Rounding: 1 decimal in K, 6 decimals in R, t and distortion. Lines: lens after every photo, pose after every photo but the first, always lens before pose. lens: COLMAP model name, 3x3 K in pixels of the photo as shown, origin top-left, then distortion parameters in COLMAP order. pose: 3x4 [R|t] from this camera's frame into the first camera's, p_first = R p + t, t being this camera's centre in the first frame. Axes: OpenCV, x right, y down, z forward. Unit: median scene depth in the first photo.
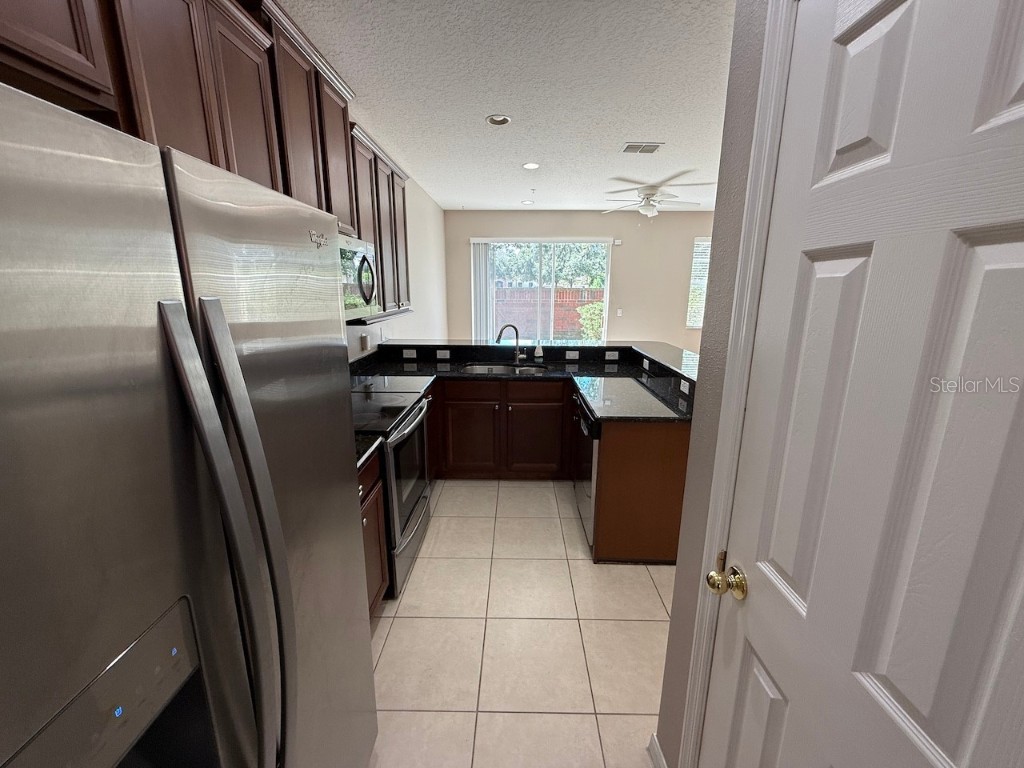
lens RADIAL K [[409.0, 0, 514.4], [0, 409.0, 382.9], [0, 0, 1]] dist [0.002757, 0.000515]
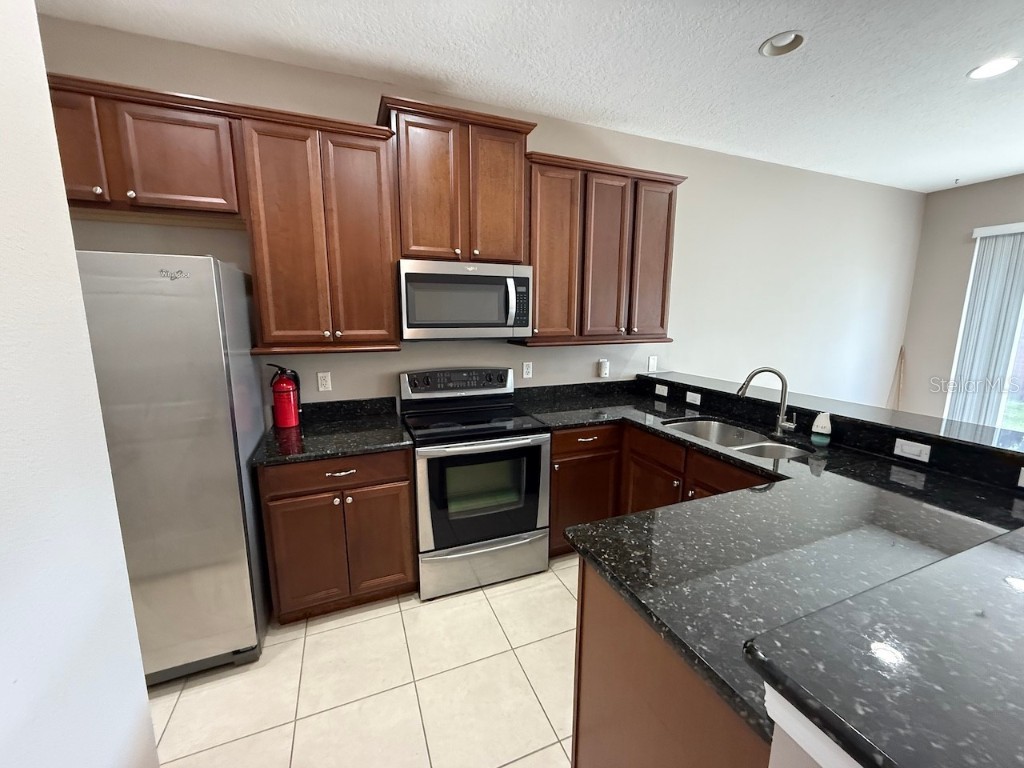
lens RADIAL K [[409.0, 0, 518.7], [0, 409.0, 381.1], [0, 0, 1]] dist [0.002757, 0.000515]
pose [[0.389865, 0.141592, -0.909921, 0.379703], [-0.215681, 0.974664, 0.059255, -0.075646], [0.895258, 0.173151, 0.410526, 0.398313]]
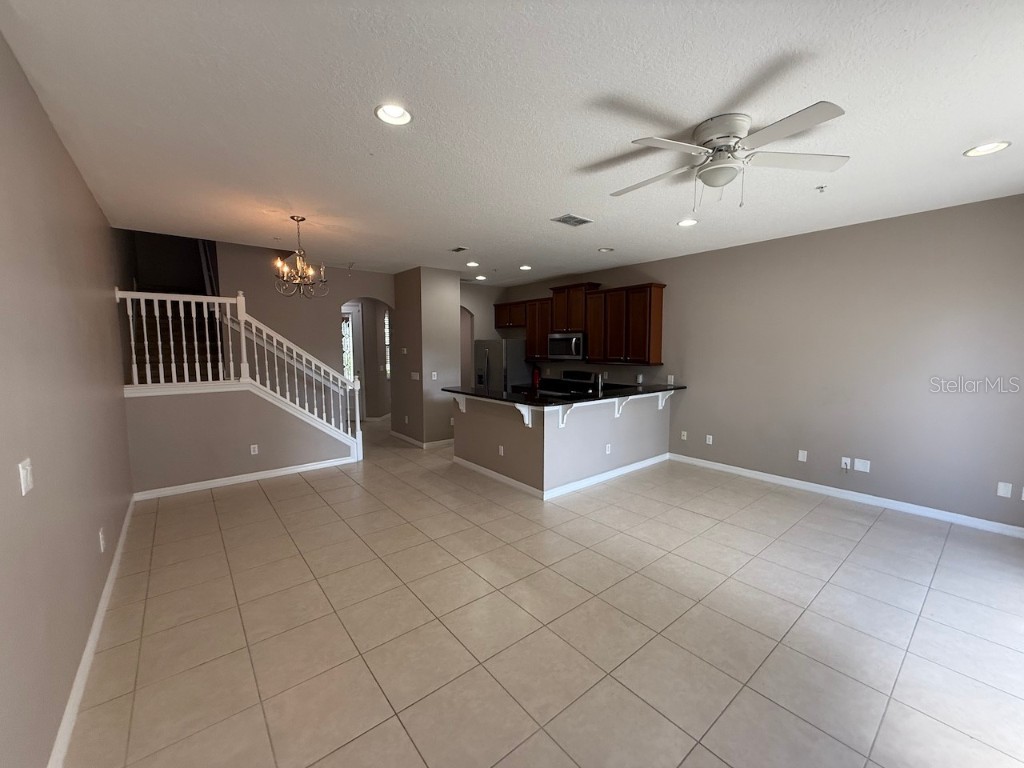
lens RADIAL K [[409.0, 0, 512.1], [0, 409.0, 383.0], [0, 0, 1]] dist [0.002757, 0.000515]
pose [[-0.776290, 0.048958, -0.628472, 1.236064], [-0.149692, 0.954145, 0.259228, -0.488353], [0.612345, 0.295313, -0.733365, 2.068649]]
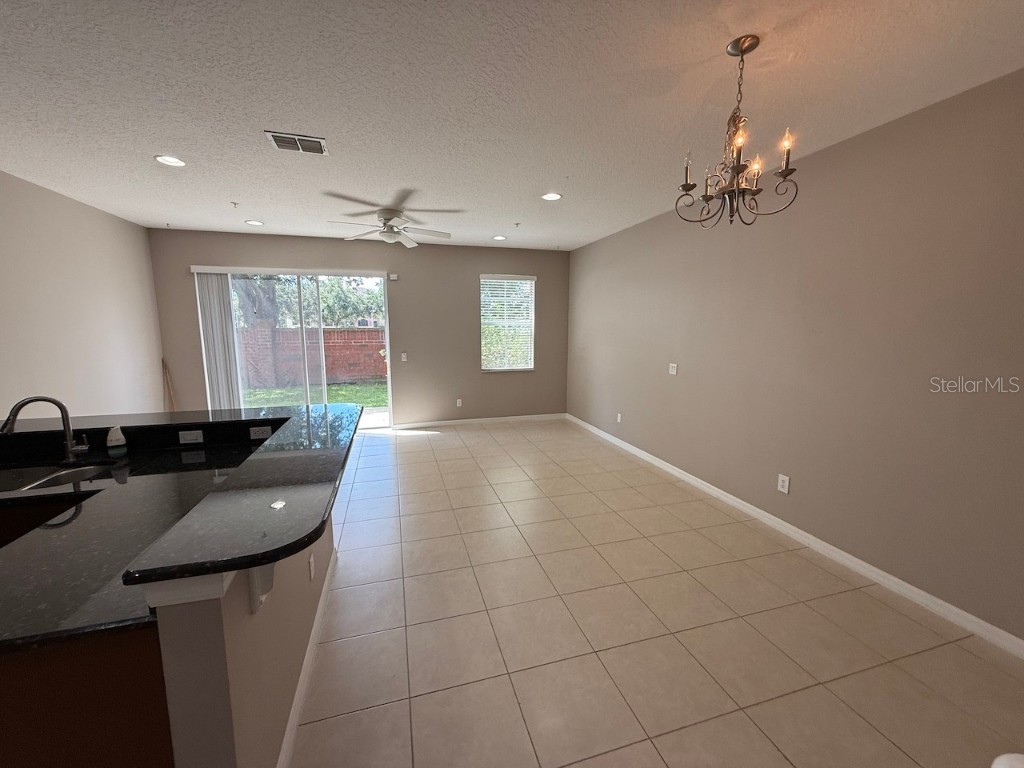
lens RADIAL K [[409.0, 0, 512.7], [0, 409.0, 386.3], [0, 0, 1]] dist [0.002757, 0.000515]
pose [[0.958750, -0.047243, 0.280296, 0.450063], [0.070028, 0.994955, -0.071832, -0.065533], [-0.275488, 0.088497, 0.957222, 0.236686]]
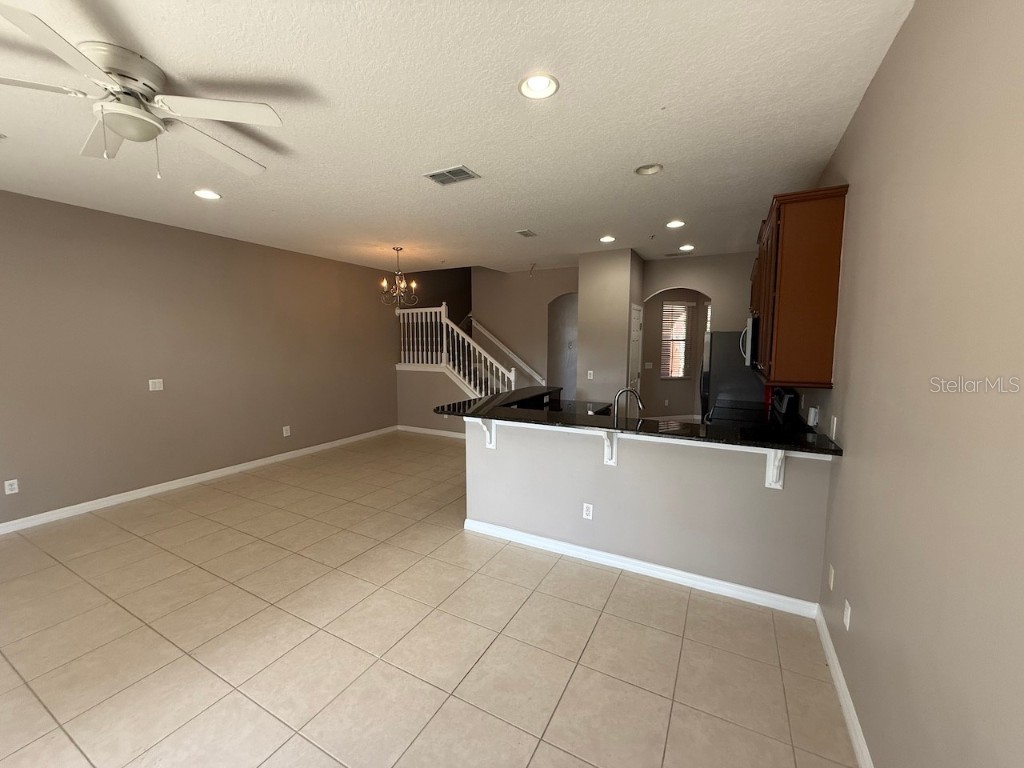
lens RADIAL K [[409.0, 0, 514.6], [0, 409.0, 386.3], [0, 0, 1]] dist [0.002757, 0.000515]
pose [[-0.881551, -0.062526, 0.467930, -0.308013], [0.098572, 0.944965, 0.311971, -0.485710], [-0.461684, 0.321143, -0.826871, 1.992636]]
